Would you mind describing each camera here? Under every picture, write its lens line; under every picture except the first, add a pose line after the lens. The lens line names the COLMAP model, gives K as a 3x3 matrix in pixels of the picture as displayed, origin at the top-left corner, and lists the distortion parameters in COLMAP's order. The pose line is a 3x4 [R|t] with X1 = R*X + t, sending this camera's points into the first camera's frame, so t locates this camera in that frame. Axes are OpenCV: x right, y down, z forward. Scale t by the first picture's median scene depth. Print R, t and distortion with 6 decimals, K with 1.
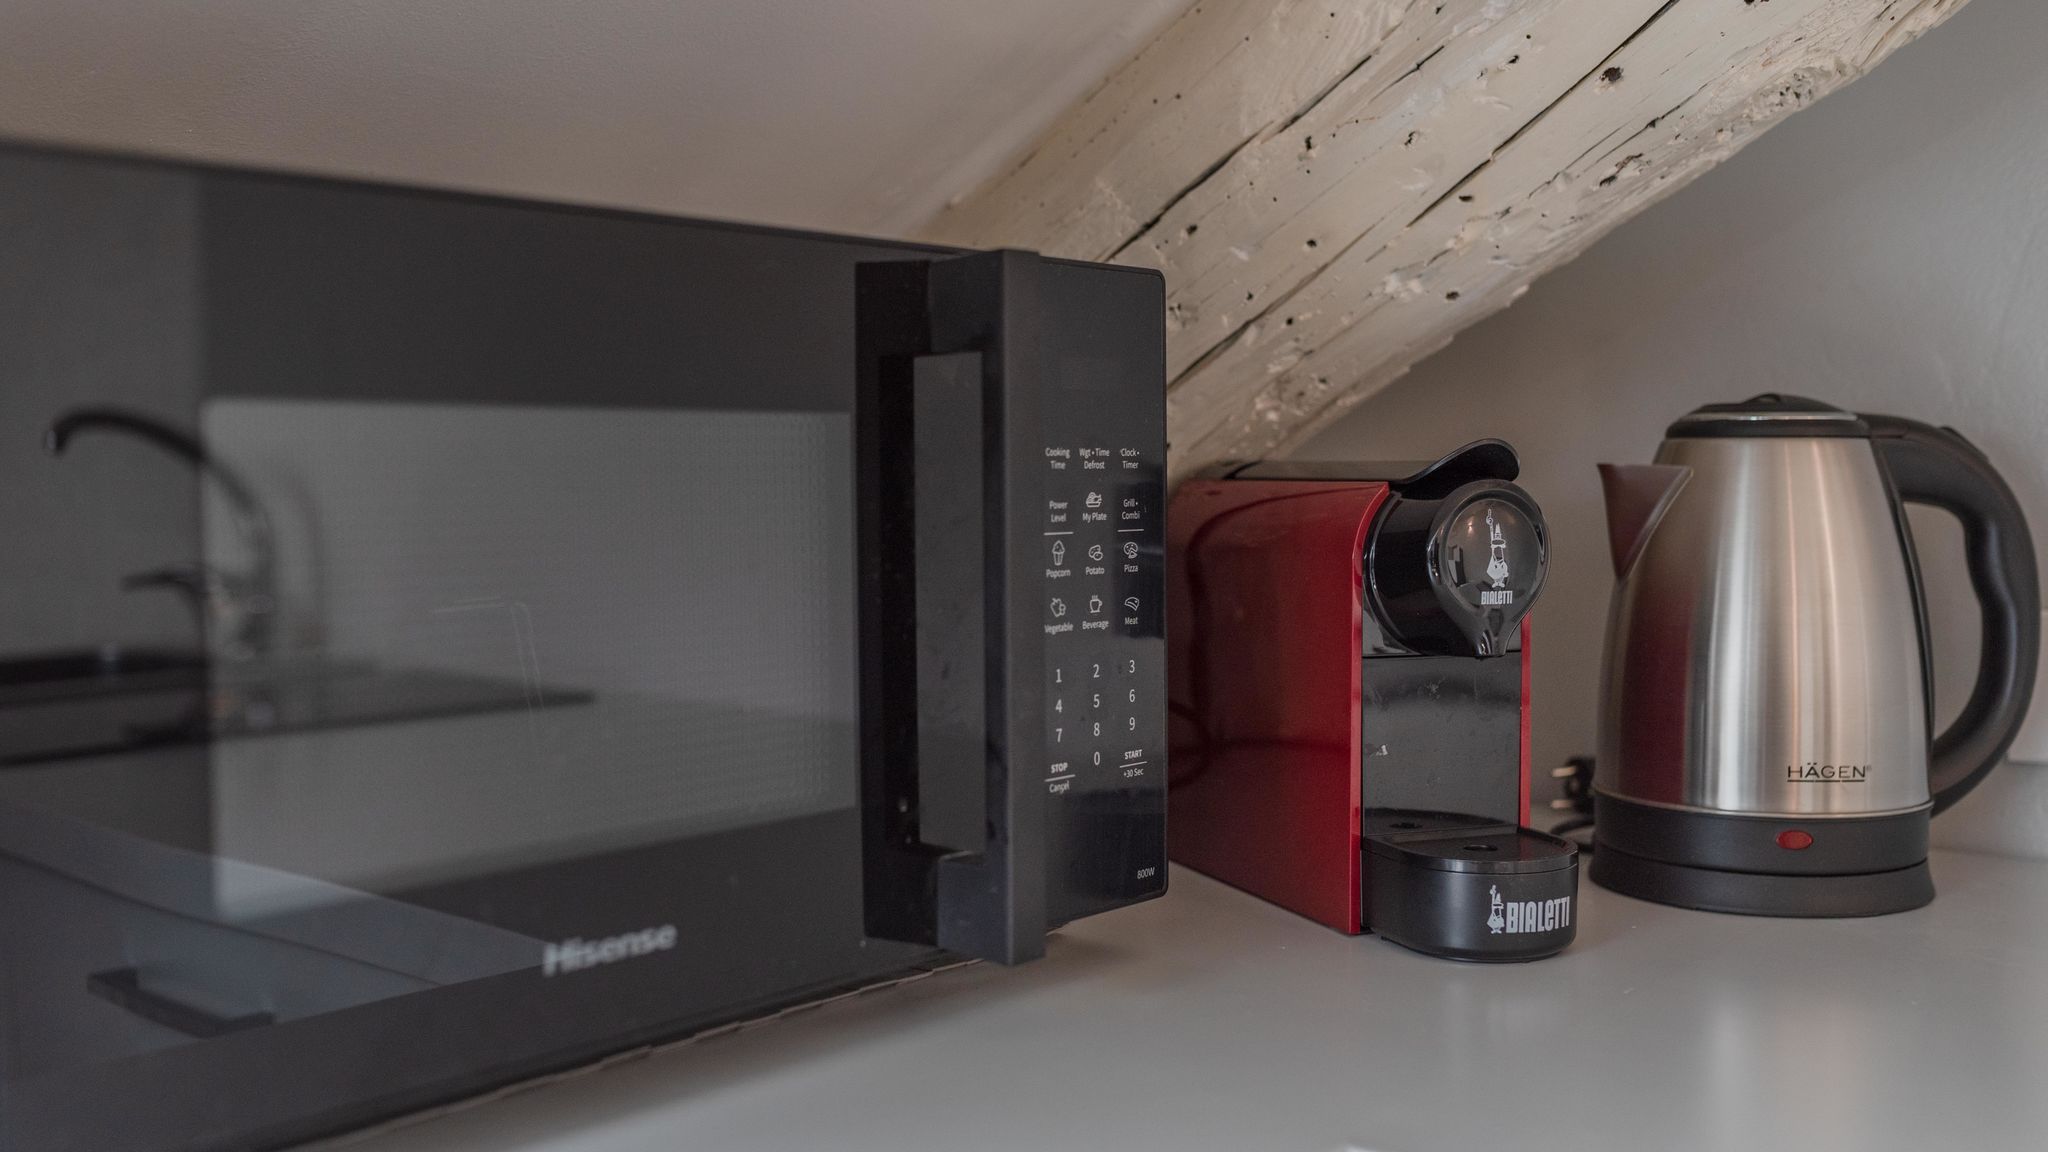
lens RADIAL K [[2037.8, 0, 1020.7], [0, 2037.8, 576.5], [0, 0, 1]] dist [0.005385, 0.000000]
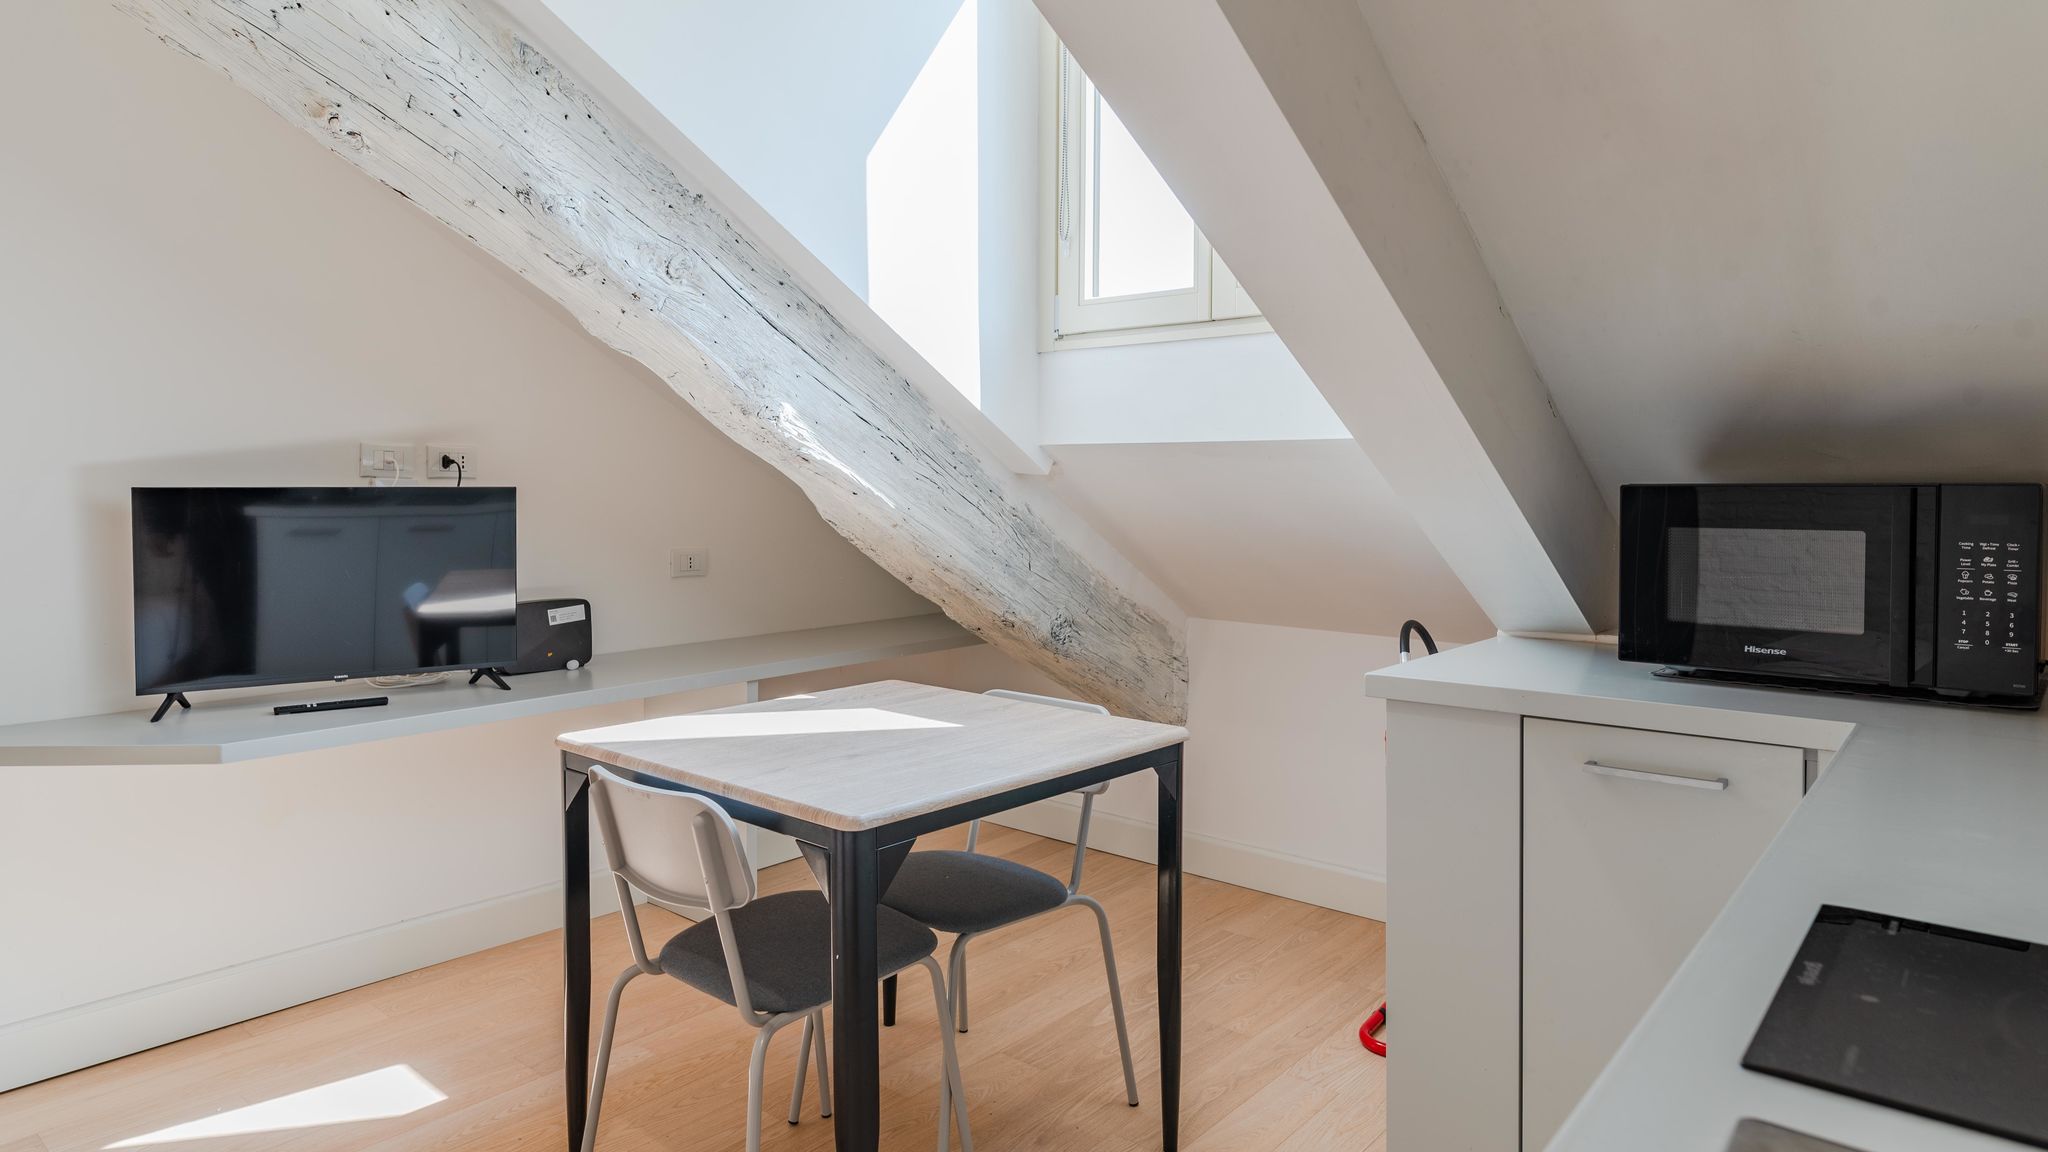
lens RADIAL K [[1207.5, 0, 1057.6], [0, 1207.5, 518.4], [0, 0, 1]] dist [0.005781, 0.001959]
pose [[-0.014676, 0.032081, -0.999378, 1.770185], [-0.049625, 0.998230, 0.032773, -0.083725], [0.998660, 0.050075, -0.013058, -0.377802]]
